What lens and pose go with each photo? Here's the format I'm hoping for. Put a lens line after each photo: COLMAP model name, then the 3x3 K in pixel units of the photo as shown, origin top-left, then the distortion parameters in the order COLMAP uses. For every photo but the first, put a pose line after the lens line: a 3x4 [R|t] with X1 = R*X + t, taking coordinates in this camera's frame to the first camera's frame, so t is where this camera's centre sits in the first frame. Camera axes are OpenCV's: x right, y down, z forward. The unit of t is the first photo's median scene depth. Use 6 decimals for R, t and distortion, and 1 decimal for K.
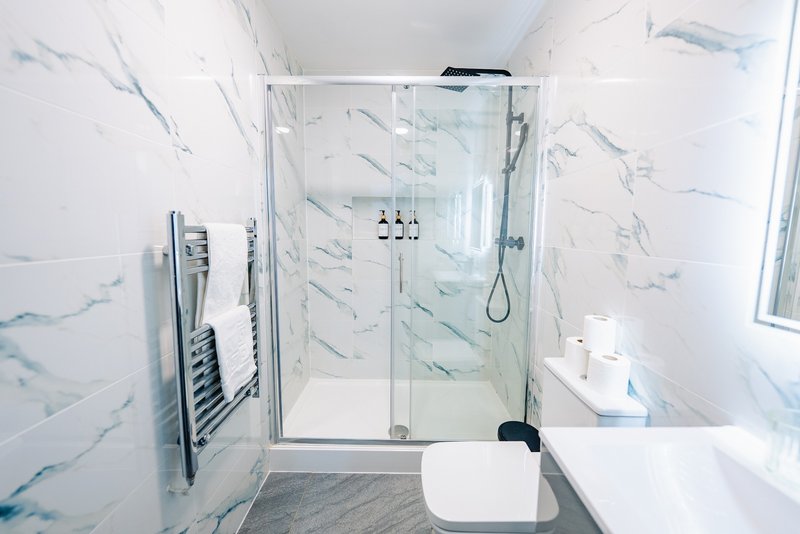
lens RADIAL K [[324.2, 0, 400.0], [0, 324.2, 265.2], [0, 0, 1]] dist [-0.014247, -0.000827]
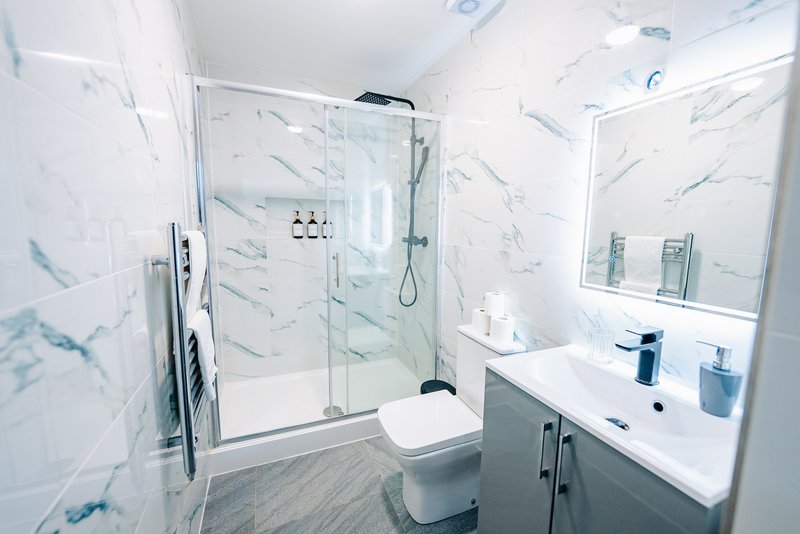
lens RADIAL K [[324.2, 0, 400.0], [0, 324.2, 265.2], [0, 0, 1]] dist [-0.014247, -0.000827]
pose [[0.921404, -0.044448, 0.386057, -0.216041], [0.036598, 0.998947, 0.027665, -0.015827], [-0.386880, -0.011362, 0.922060, -0.129459]]
